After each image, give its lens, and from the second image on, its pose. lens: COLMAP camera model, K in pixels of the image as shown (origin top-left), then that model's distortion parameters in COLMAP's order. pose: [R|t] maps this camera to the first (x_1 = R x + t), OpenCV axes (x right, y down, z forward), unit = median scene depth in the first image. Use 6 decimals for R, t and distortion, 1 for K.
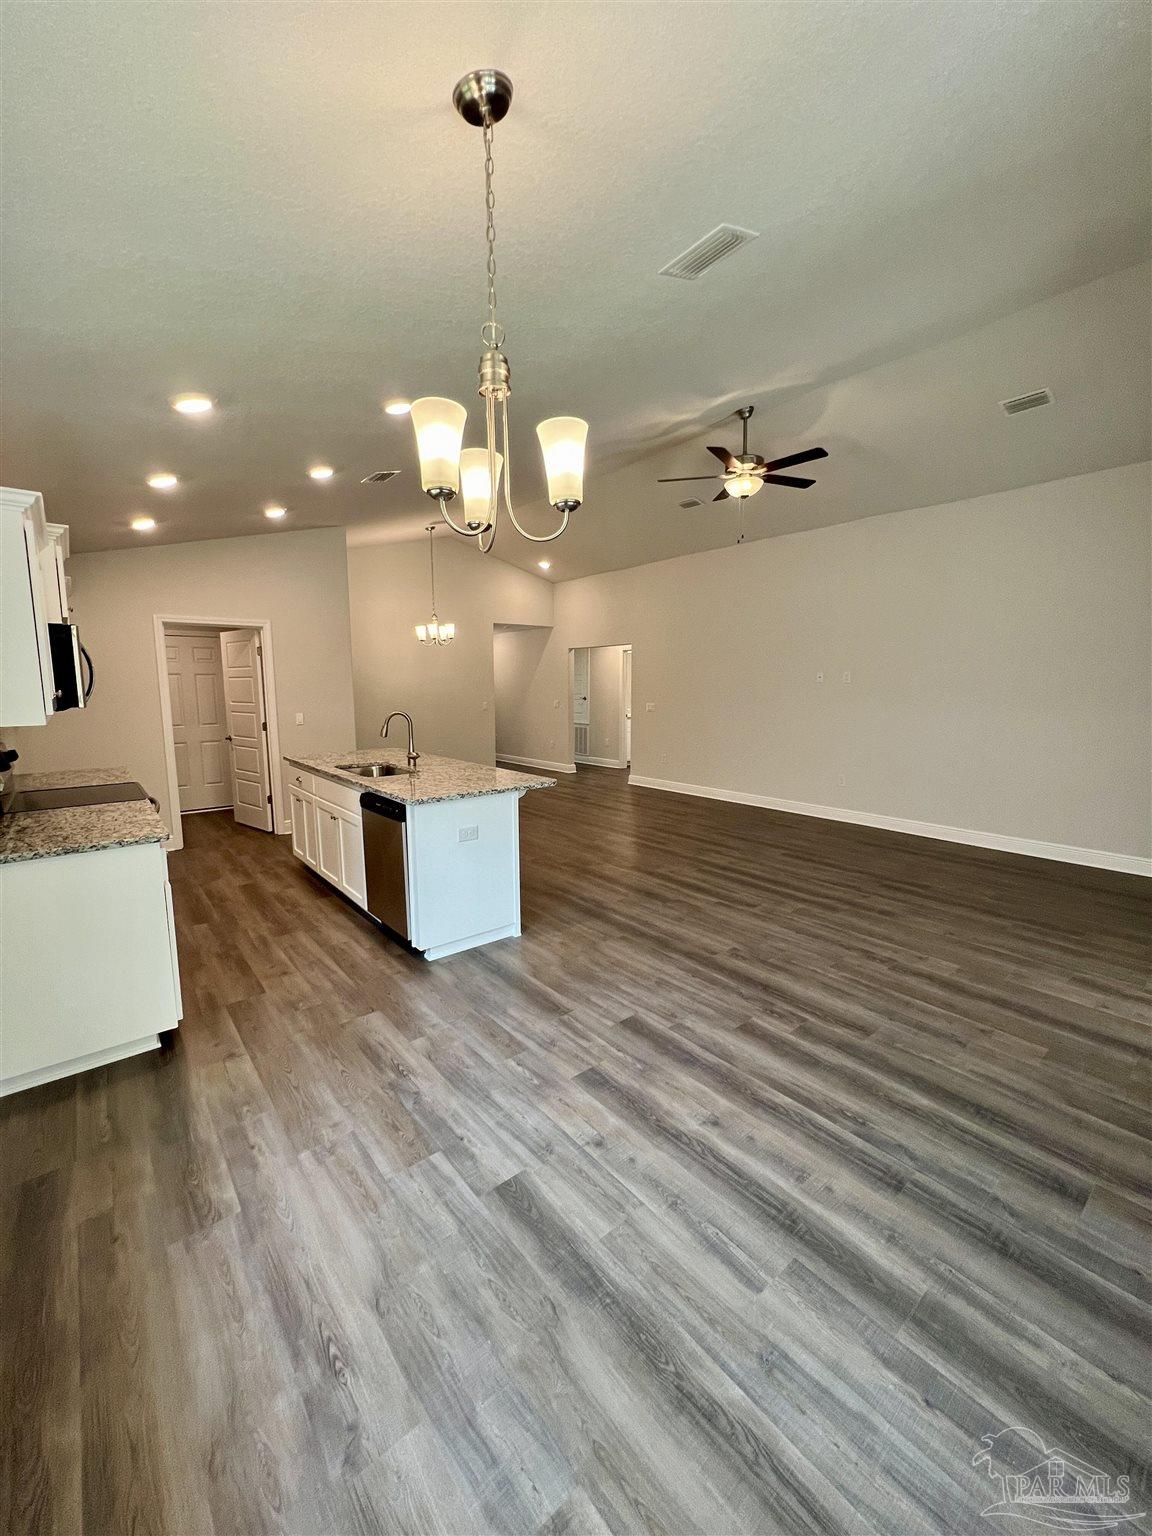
lens RADIAL K [[612.5, 0, 587.4], [0, 612.5, 767.9], [0, 0, 1]] dist [-0.008982, 0.000366]
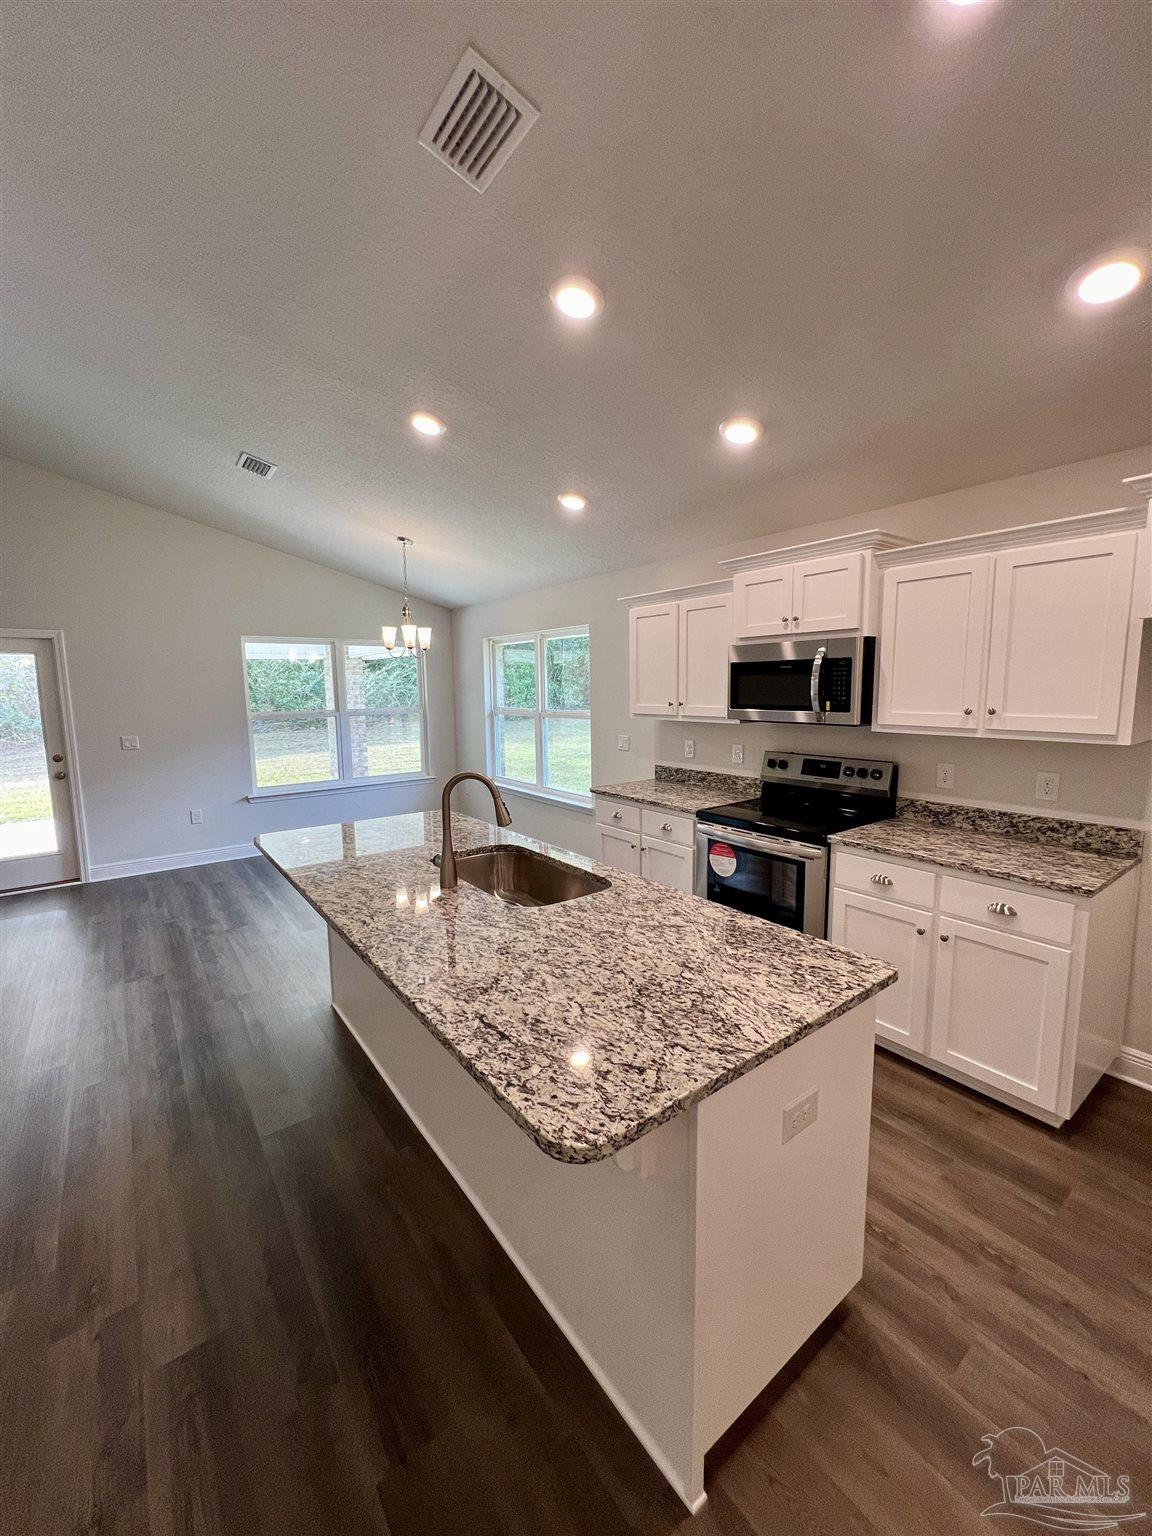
lens RADIAL K [[612.9, 0, 576.6], [0, 612.9, 759.7], [0, 0, 1]] dist [-0.001018, -0.000417]
pose [[-0.998730, 0.009927, 0.049391, -0.477770], [0.022098, 0.967365, 0.252420, -0.251905], [-0.045274, 0.253191, -0.966356, 1.669259]]
